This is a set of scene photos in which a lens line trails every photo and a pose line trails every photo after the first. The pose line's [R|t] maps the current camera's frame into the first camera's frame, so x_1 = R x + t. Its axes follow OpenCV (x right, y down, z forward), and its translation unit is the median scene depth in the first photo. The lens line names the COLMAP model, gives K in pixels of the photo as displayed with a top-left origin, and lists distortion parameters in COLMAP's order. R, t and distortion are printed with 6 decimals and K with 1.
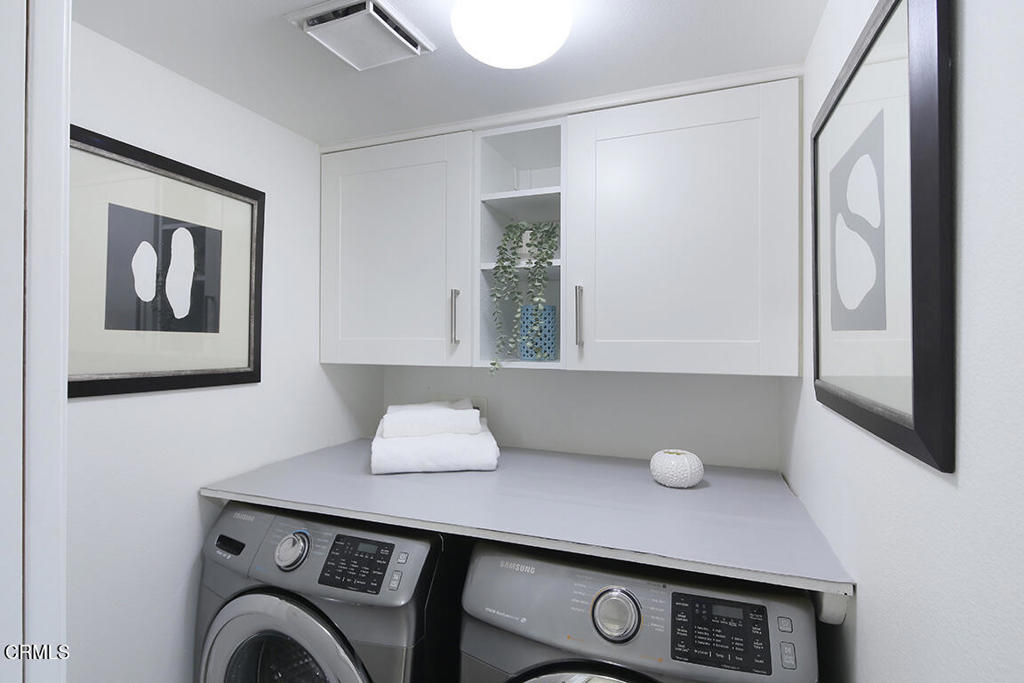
lens RADIAL K [[504.4, 0, 514.0], [0, 504.4, 332.6], [0, 0, 1]] dist [0.001138, -0.000603]
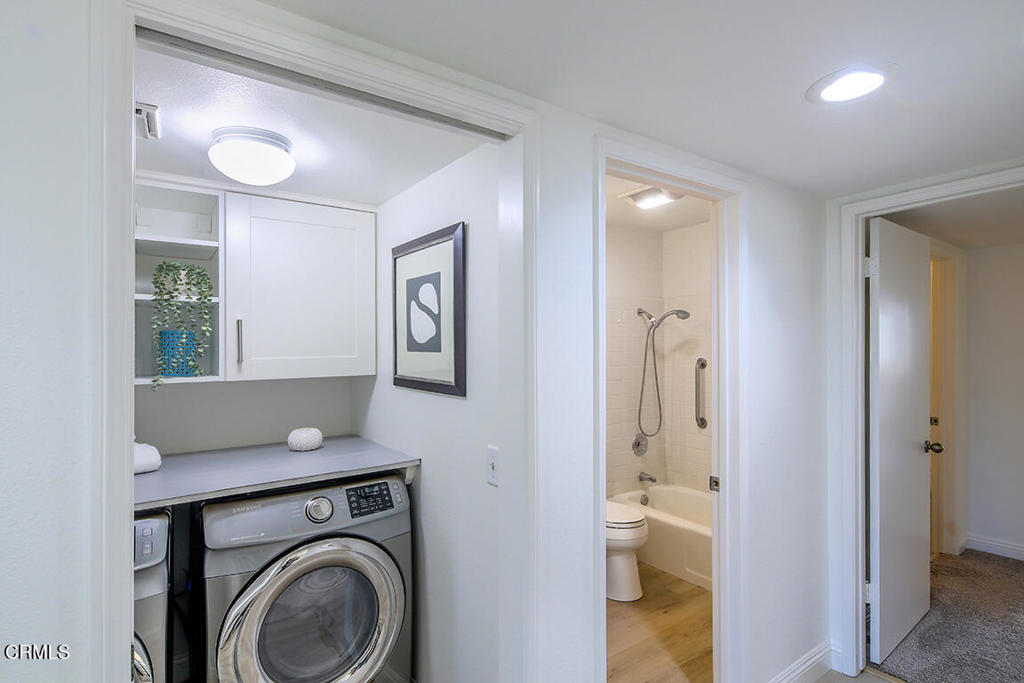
lens RADIAL K [[504.4, 0, 511.7], [0, 504.4, 343.2], [0, 0, 1]] dist [0.001138, -0.000603]
pose [[0.555669, -0.007027, 0.831374, -0.697698], [0.005439, 0.999974, 0.004817, -0.034392], [-0.831386, 0.001846, 0.555693, -0.444204]]
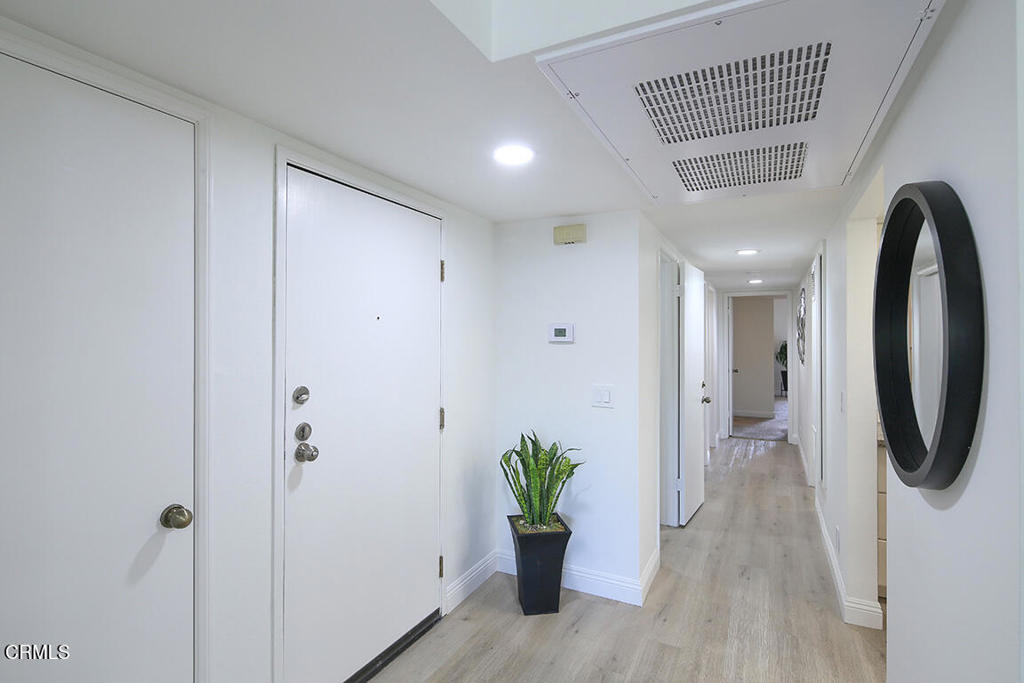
lens RADIAL K [[504.4, 0, 511.6], [0, 504.4, 340.0], [0, 0, 1]] dist [0.001138, -0.000603]
pose [[-0.116467, -0.007652, -0.993165, 2.611194], [0.009323, 0.999918, -0.008797, 0.040332], [0.993151, -0.010284, -0.116386, 0.389826]]
